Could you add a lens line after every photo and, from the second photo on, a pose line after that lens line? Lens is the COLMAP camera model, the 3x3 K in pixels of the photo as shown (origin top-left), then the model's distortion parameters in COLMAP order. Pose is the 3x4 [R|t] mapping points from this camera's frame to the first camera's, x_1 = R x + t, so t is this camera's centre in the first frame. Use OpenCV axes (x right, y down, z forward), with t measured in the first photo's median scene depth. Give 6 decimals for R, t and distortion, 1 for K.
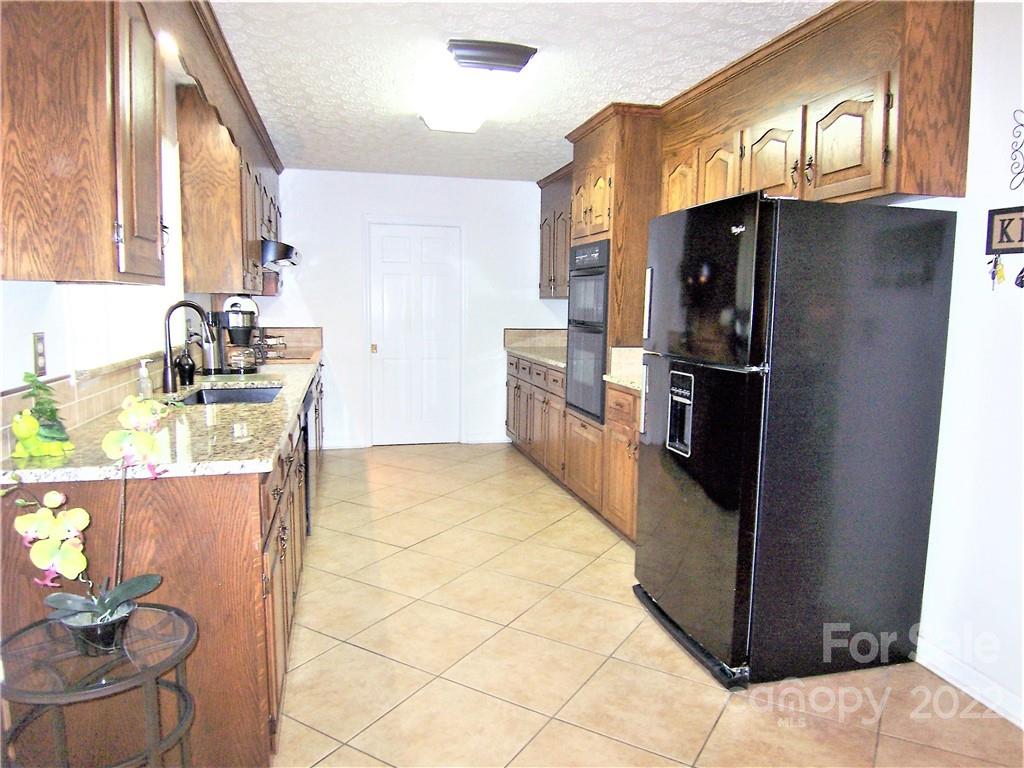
lens RADIAL K [[694.9, 0, 512.0], [0, 694.9, 384.0], [0, 0, 1]] dist [-0.020240, -0.028010]
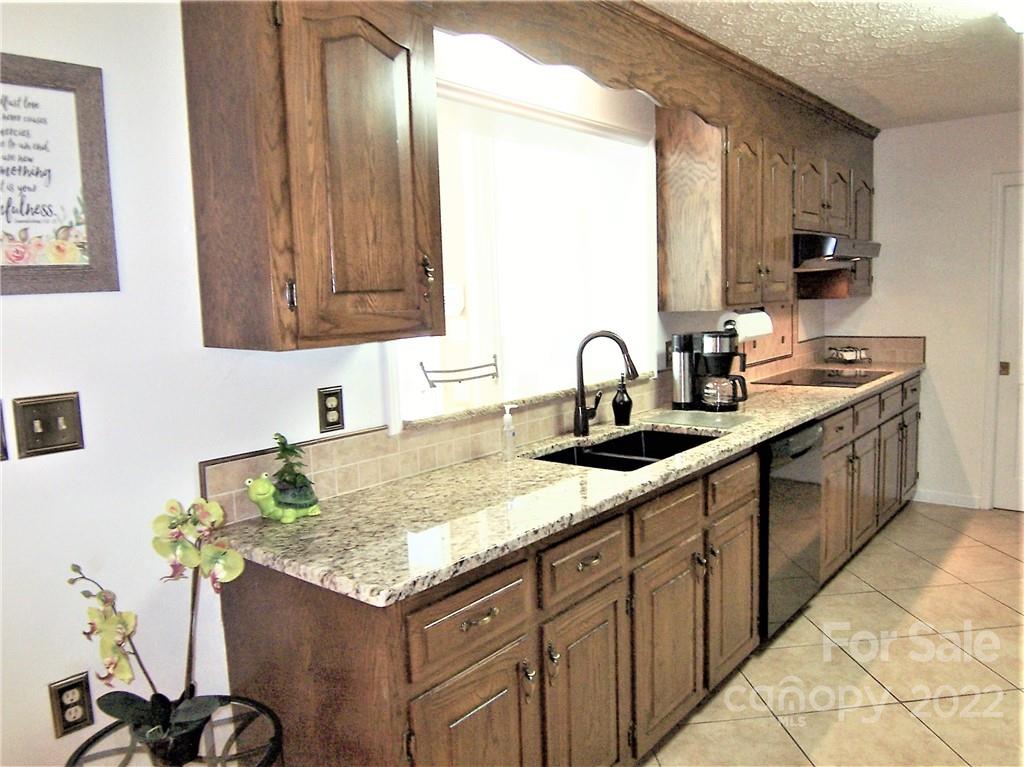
lens RADIAL K [[748.9, 0, 512.0], [0, 748.9, 383.5], [0, 0, 1]] dist [-0.002628, -0.071972]
pose [[0.588920, 0.061486, -0.805849, 0.173660], [-0.048643, 0.997991, 0.040598, -0.072499], [0.806726, 0.015290, 0.590728, 0.303439]]
